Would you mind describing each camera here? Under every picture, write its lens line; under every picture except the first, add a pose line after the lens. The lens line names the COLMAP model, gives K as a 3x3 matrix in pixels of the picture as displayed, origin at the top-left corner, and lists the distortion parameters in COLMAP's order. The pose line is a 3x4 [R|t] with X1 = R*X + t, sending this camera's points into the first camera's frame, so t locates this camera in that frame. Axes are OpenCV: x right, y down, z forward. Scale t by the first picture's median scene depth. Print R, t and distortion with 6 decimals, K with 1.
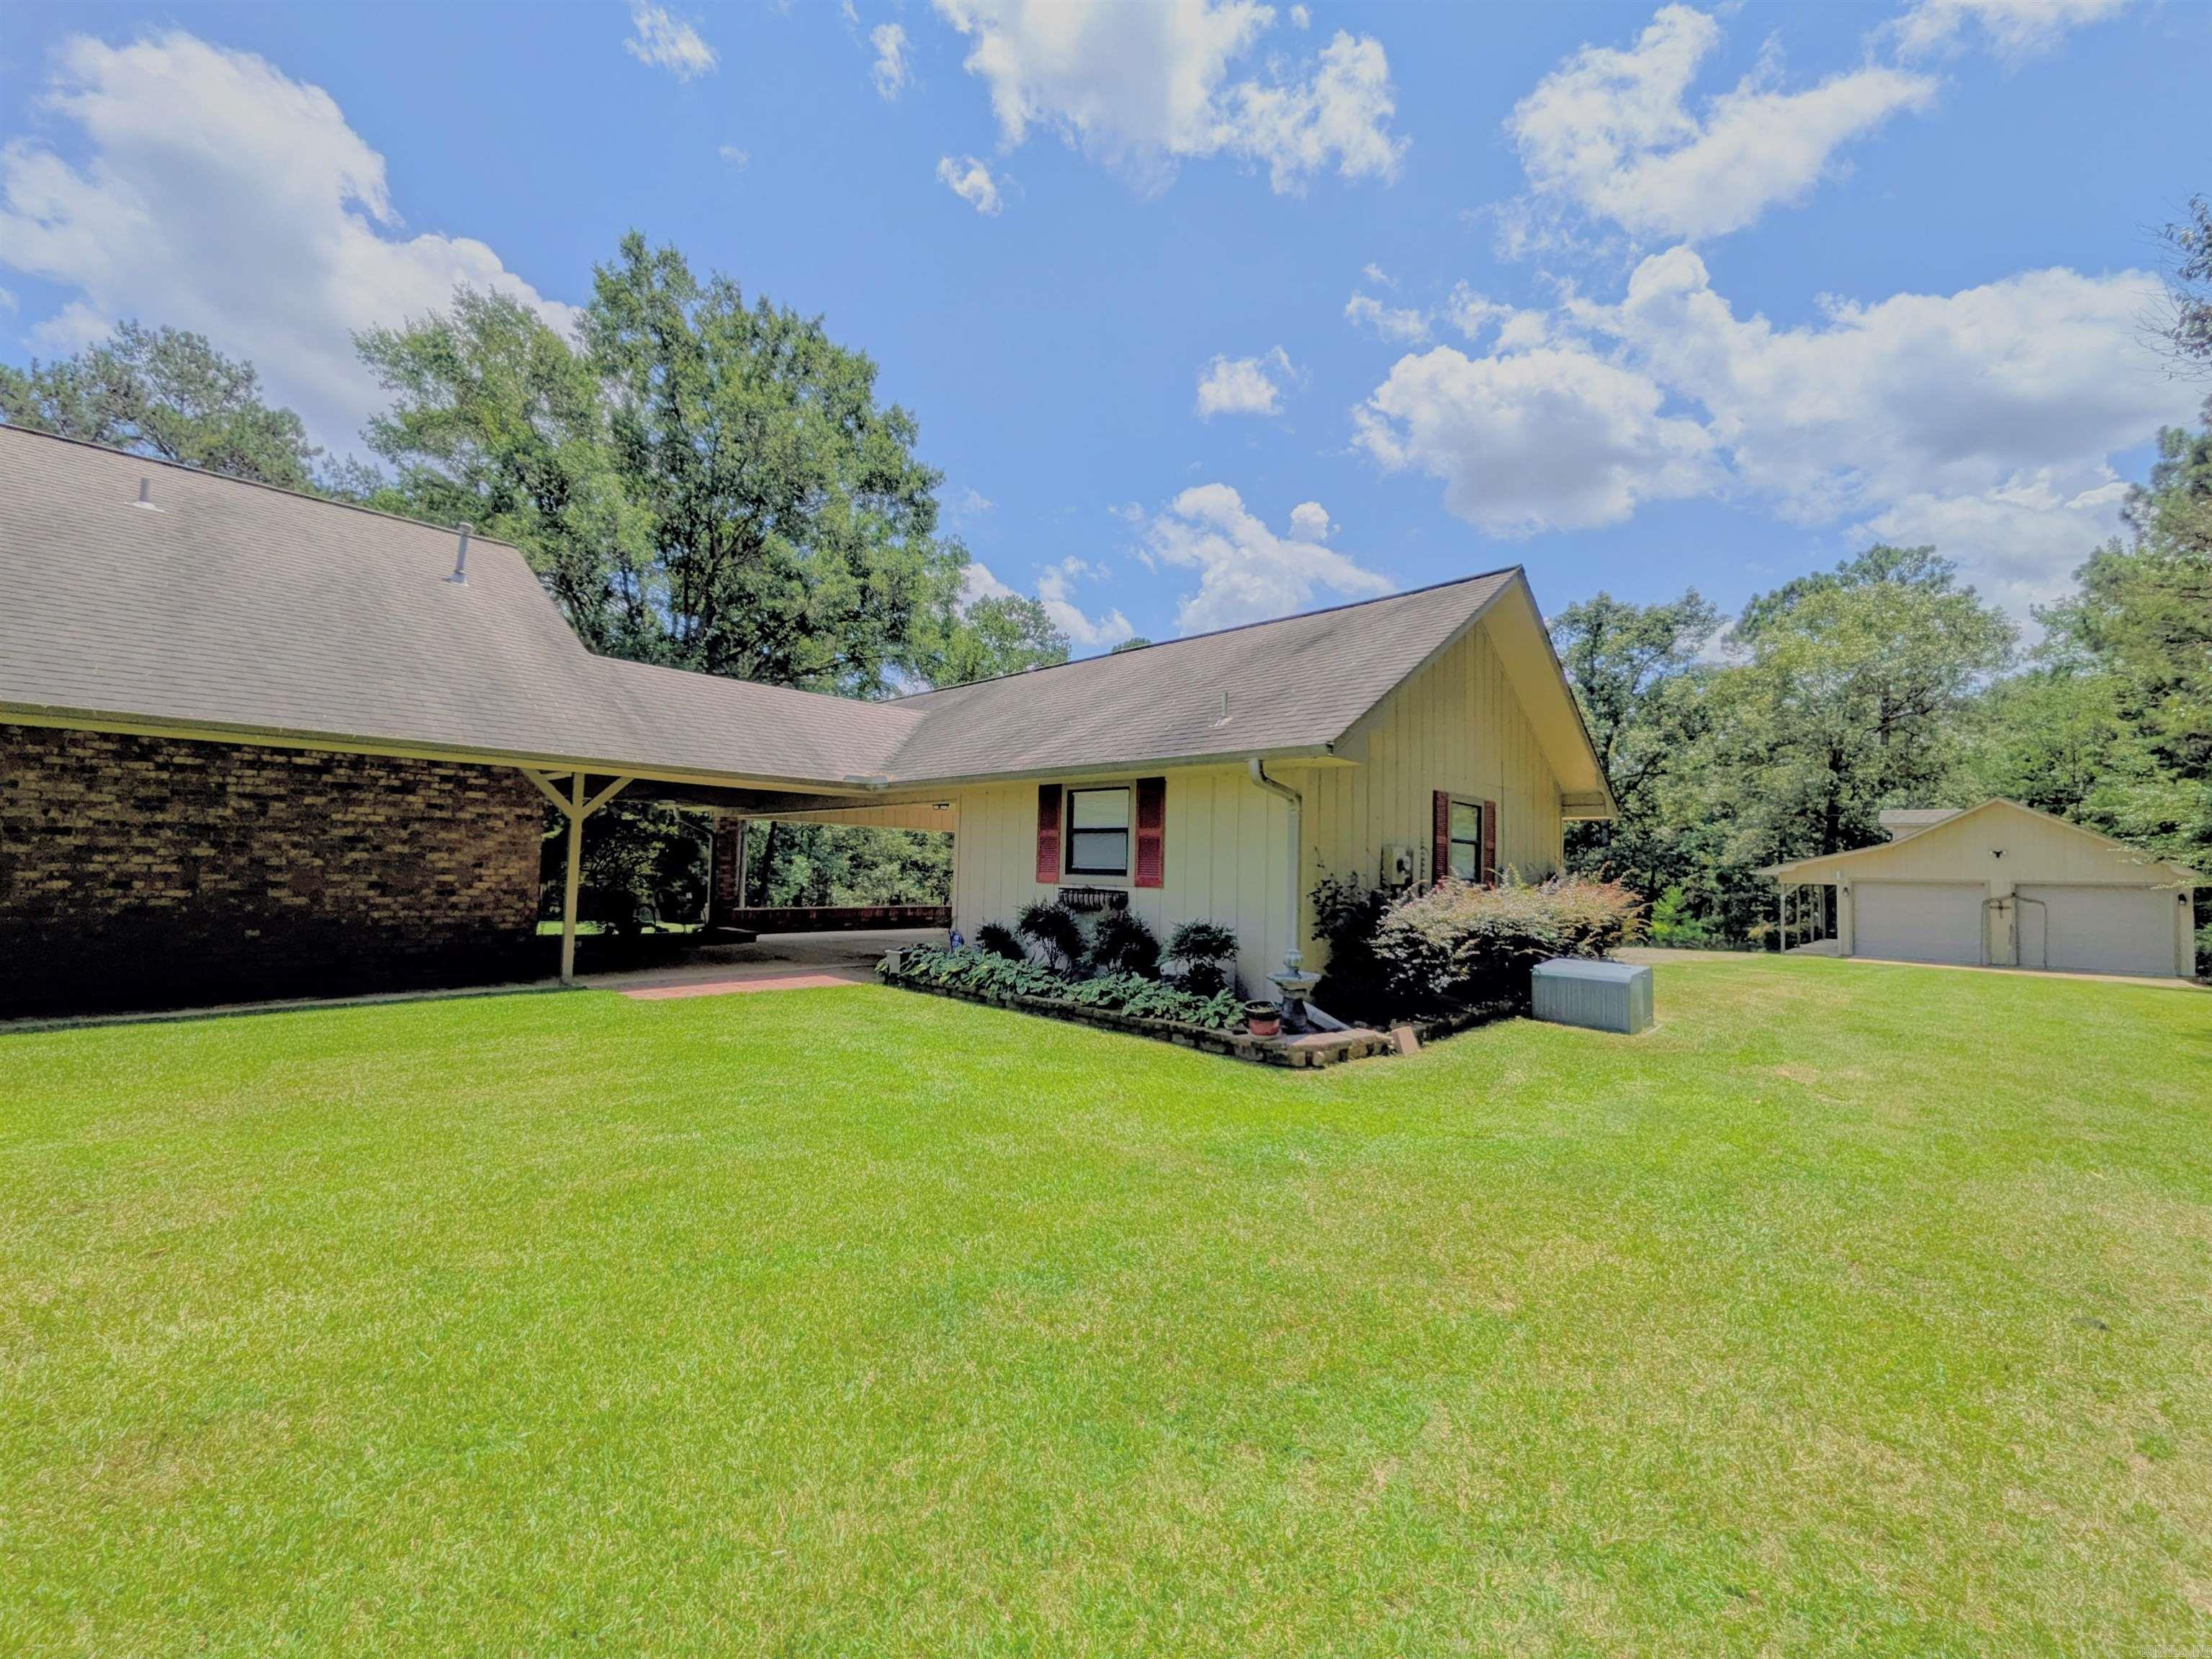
lens RADIAL K [[872.9, 0, 1095.2], [0, 872.9, 826.9], [0, 0, 1]] dist [0.009783, -0.004181]
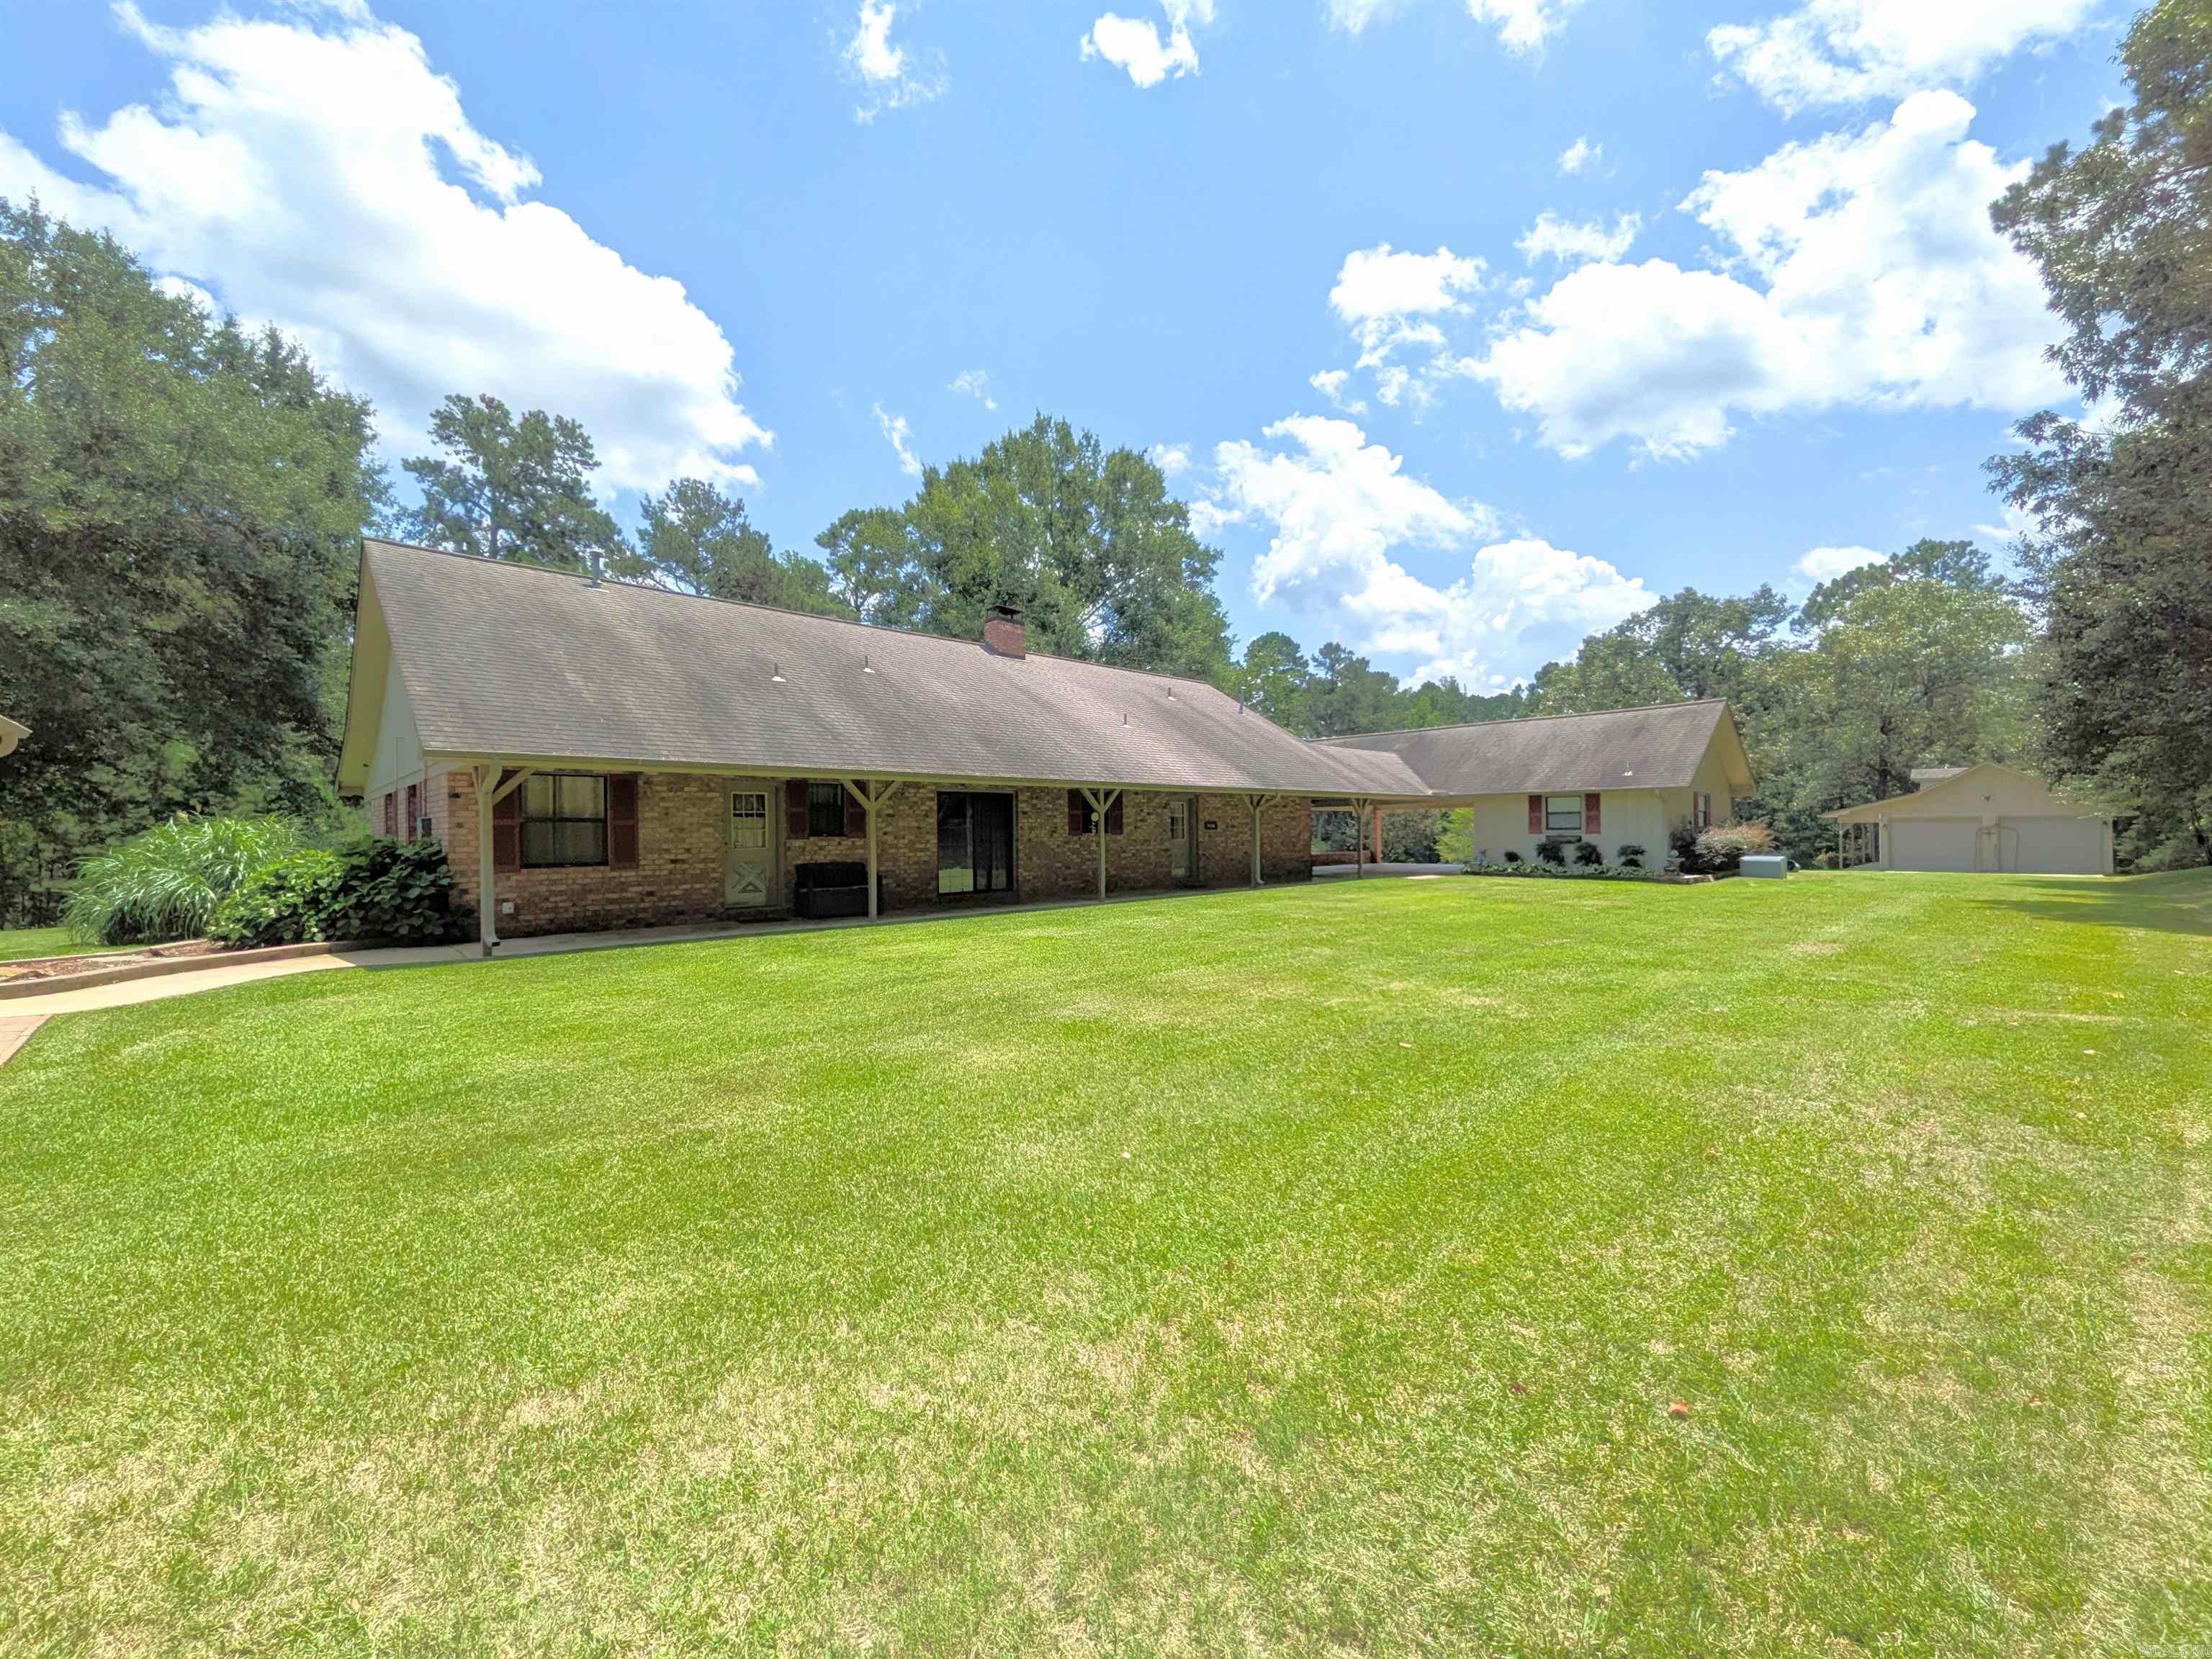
lens RADIAL K [[872.9, 0, 1090.3], [0, 872.9, 833.8], [0, 0, 1]] dist [0.009783, -0.004181]
pose [[0.998203, -0.036652, -0.047417, -0.248412], [0.038880, 0.998141, 0.046945, -0.021915], [0.045608, -0.048704, 0.997771, -0.325095]]
